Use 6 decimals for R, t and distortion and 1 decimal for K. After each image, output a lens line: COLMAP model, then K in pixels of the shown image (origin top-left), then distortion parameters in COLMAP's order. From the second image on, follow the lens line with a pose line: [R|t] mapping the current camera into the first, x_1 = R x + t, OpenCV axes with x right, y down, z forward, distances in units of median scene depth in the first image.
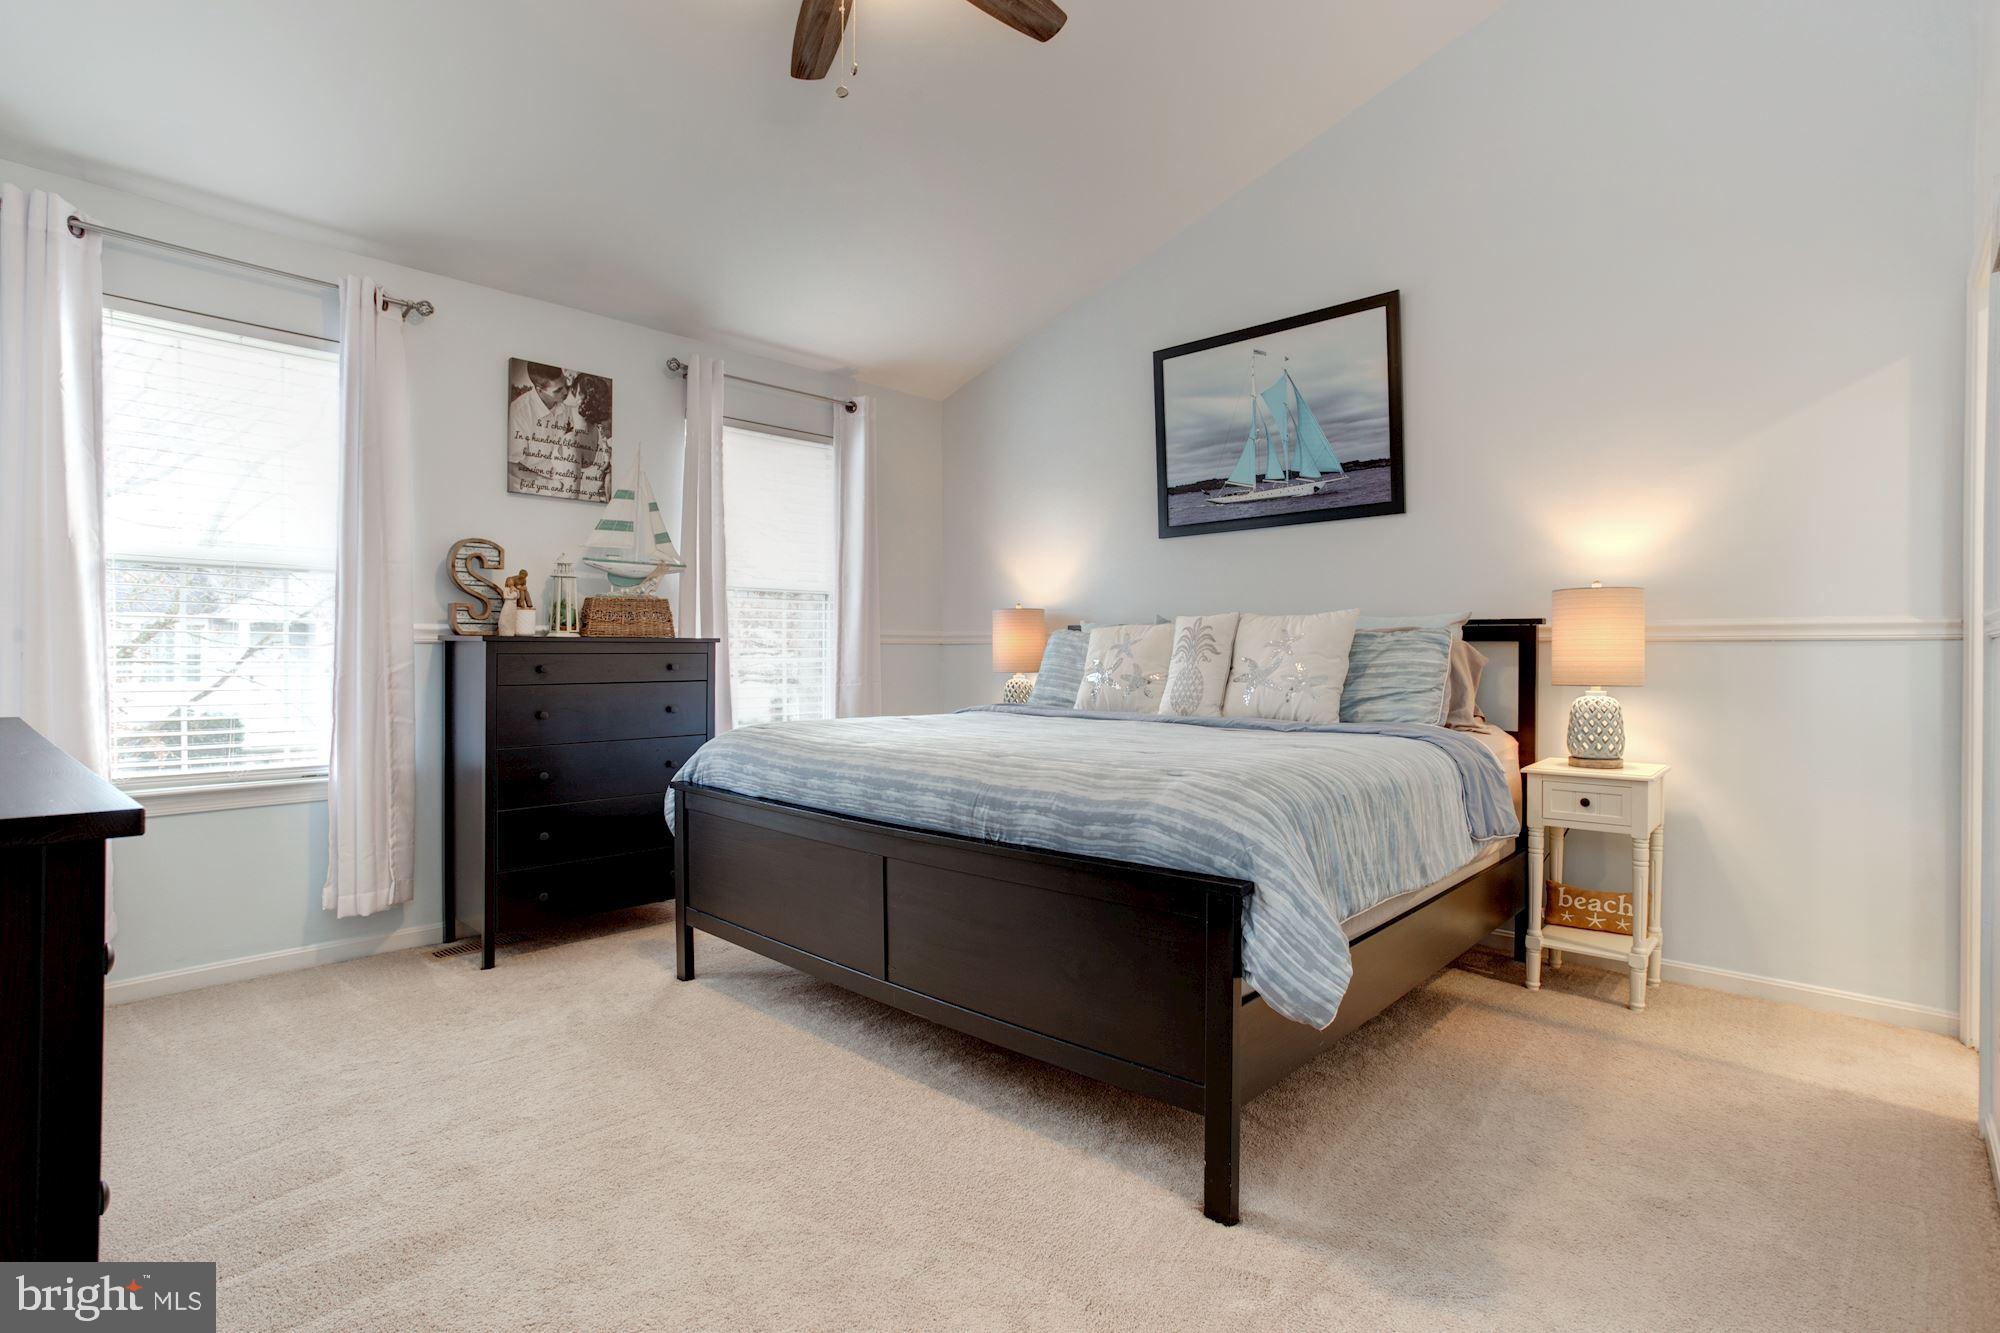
lens RADIAL K [[973.5, 0, 1011.2], [0, 973.5, 663.4], [0, 0, 1]] dist [-0.018892, 0.003107]
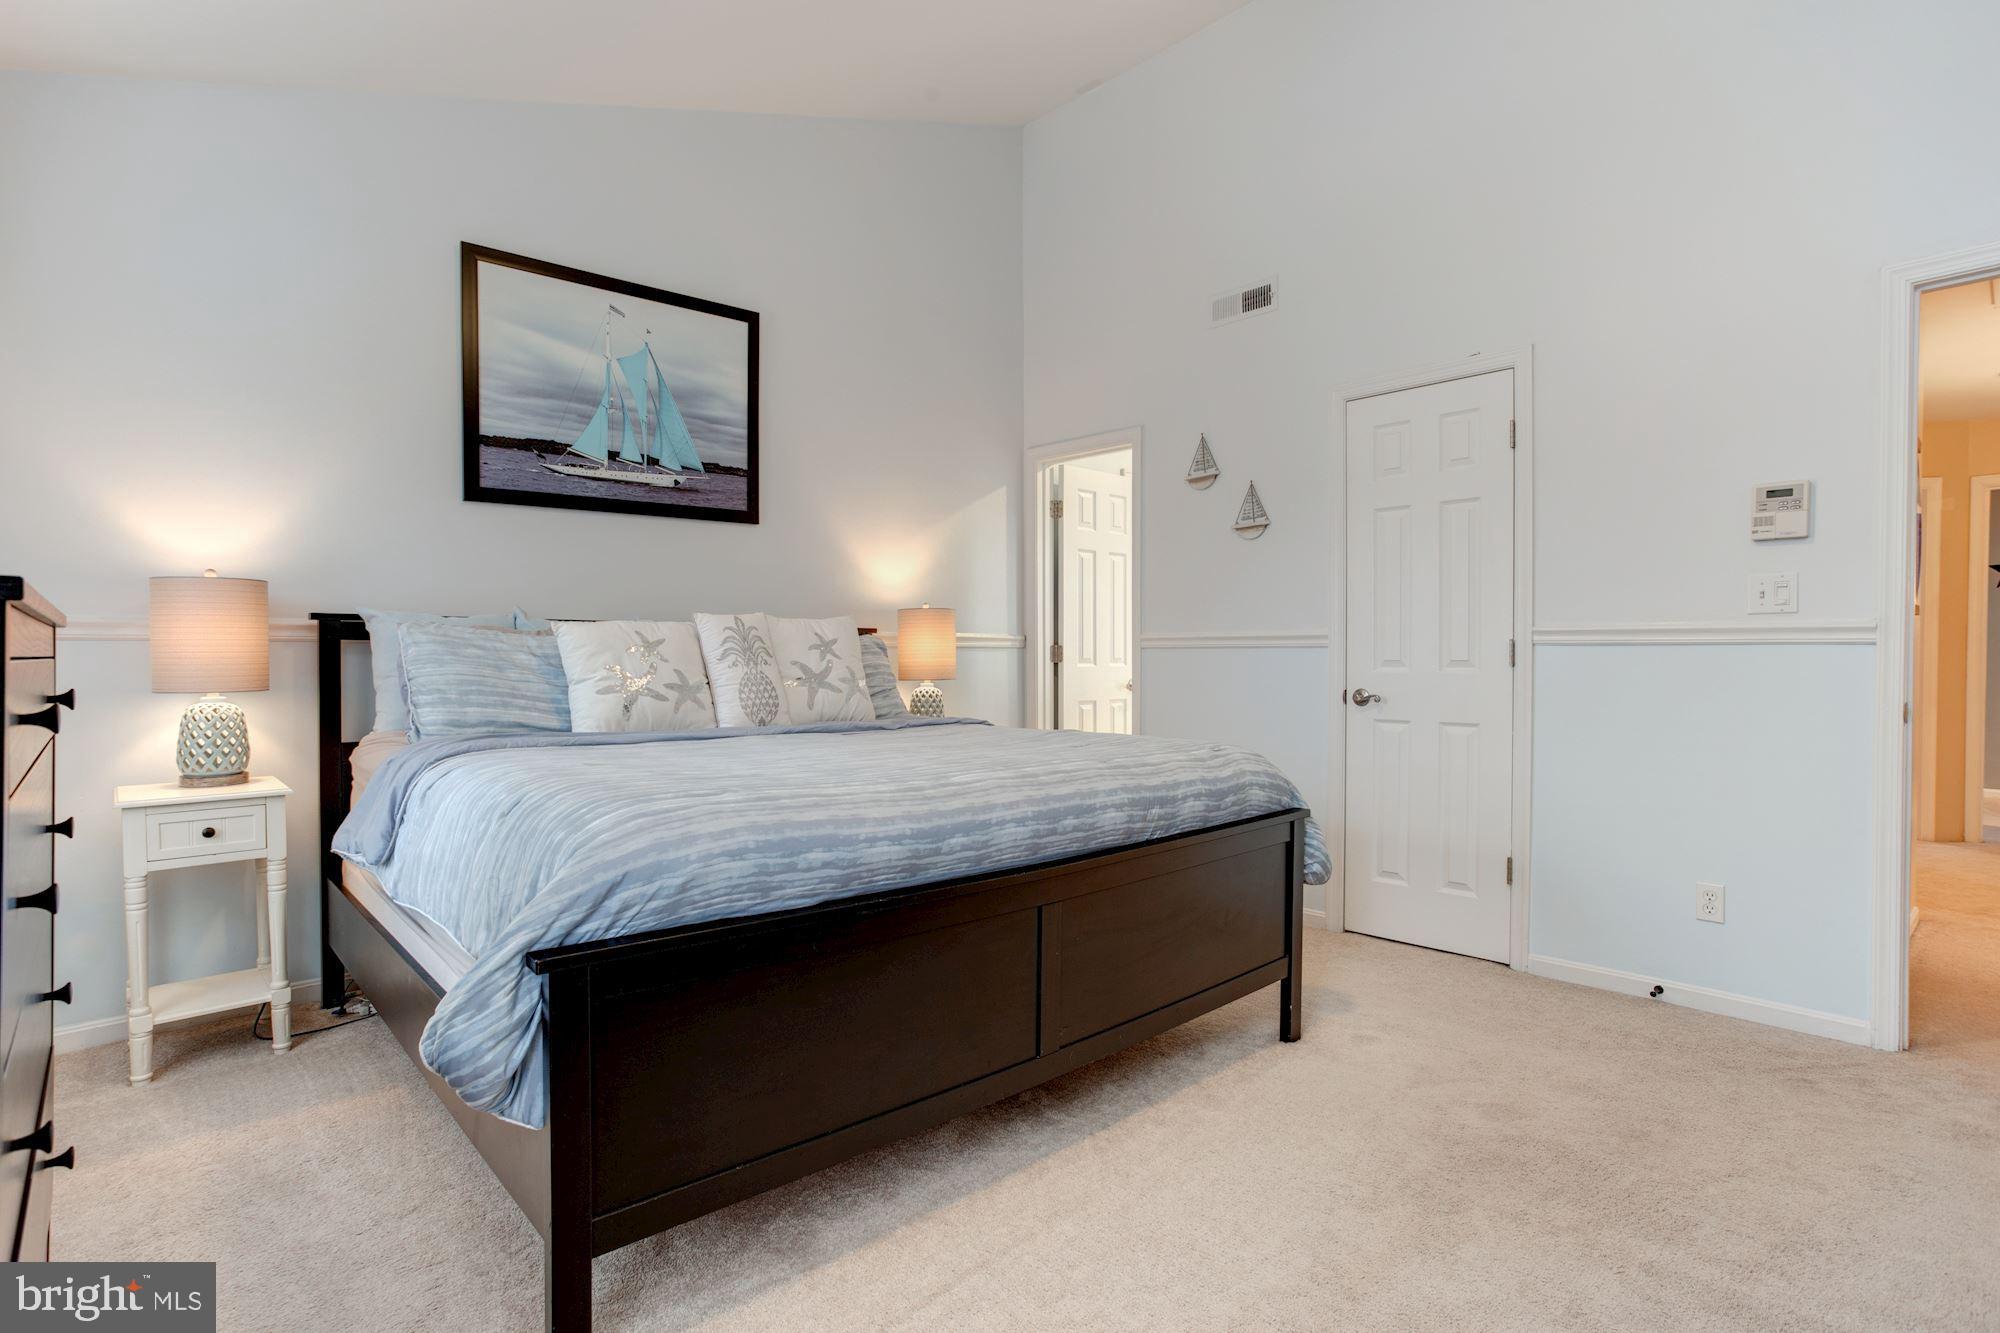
lens RADIAL K [[973.5, 0, 1012.4], [0, 973.5, 656.9], [0, 0, 1]] dist [-0.018892, 0.003107]
pose [[0.104906, -0.004892, 0.994470, -0.633497], [0.011701, 0.999925, 0.003684, -0.010366], [-0.994413, 0.011250, 0.104955, 0.620008]]
